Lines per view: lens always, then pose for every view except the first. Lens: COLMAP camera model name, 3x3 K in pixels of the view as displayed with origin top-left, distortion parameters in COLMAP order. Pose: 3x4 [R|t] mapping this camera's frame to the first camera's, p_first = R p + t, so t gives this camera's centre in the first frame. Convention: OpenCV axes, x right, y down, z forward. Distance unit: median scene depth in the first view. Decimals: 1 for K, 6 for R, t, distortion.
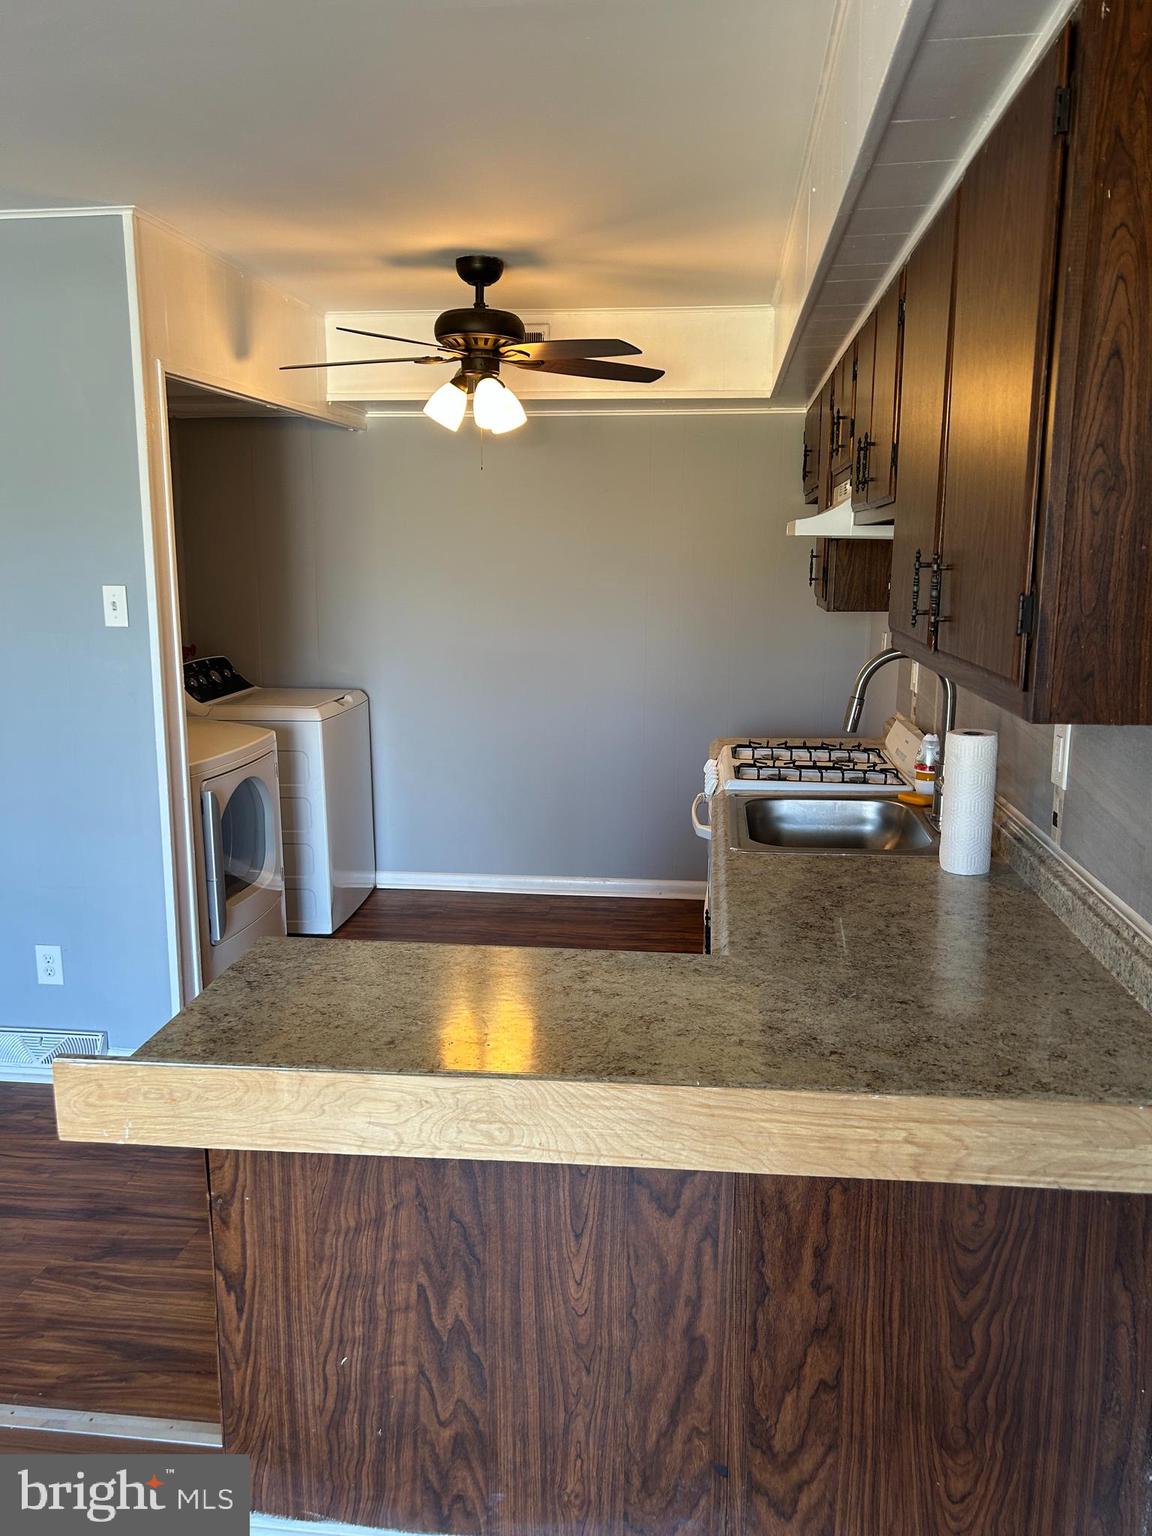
lens RADIAL K [[1157.8, 0, 576.8], [0, 1157.8, 765.2], [0, 0, 1]] dist [0.009576, -0.015548]
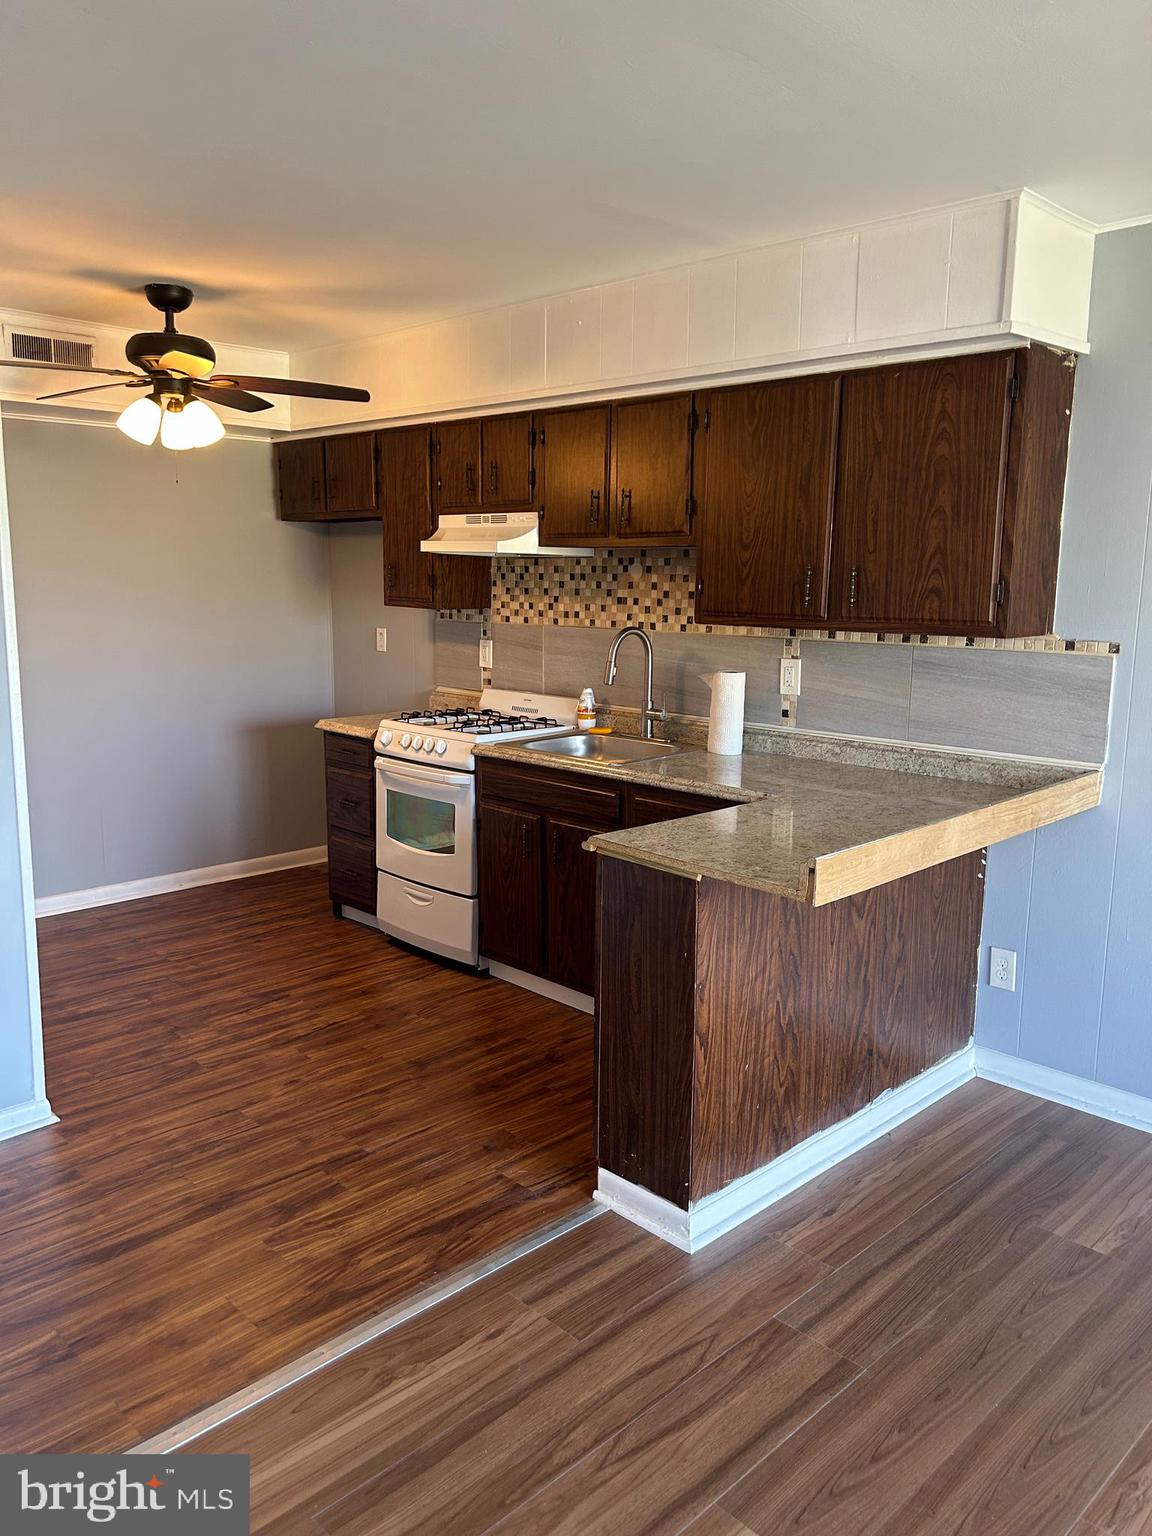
lens RADIAL K [[1157.8, 0, 575.4], [0, 1157.8, 770.7], [0, 0, 1]] dist [0.009576, -0.015548]
pose [[0.638862, -0.131878, 0.757934, -1.484337], [0.135047, 0.989124, 0.058274, -0.017098], [-0.757375, 0.065128, 0.649724, 0.109017]]
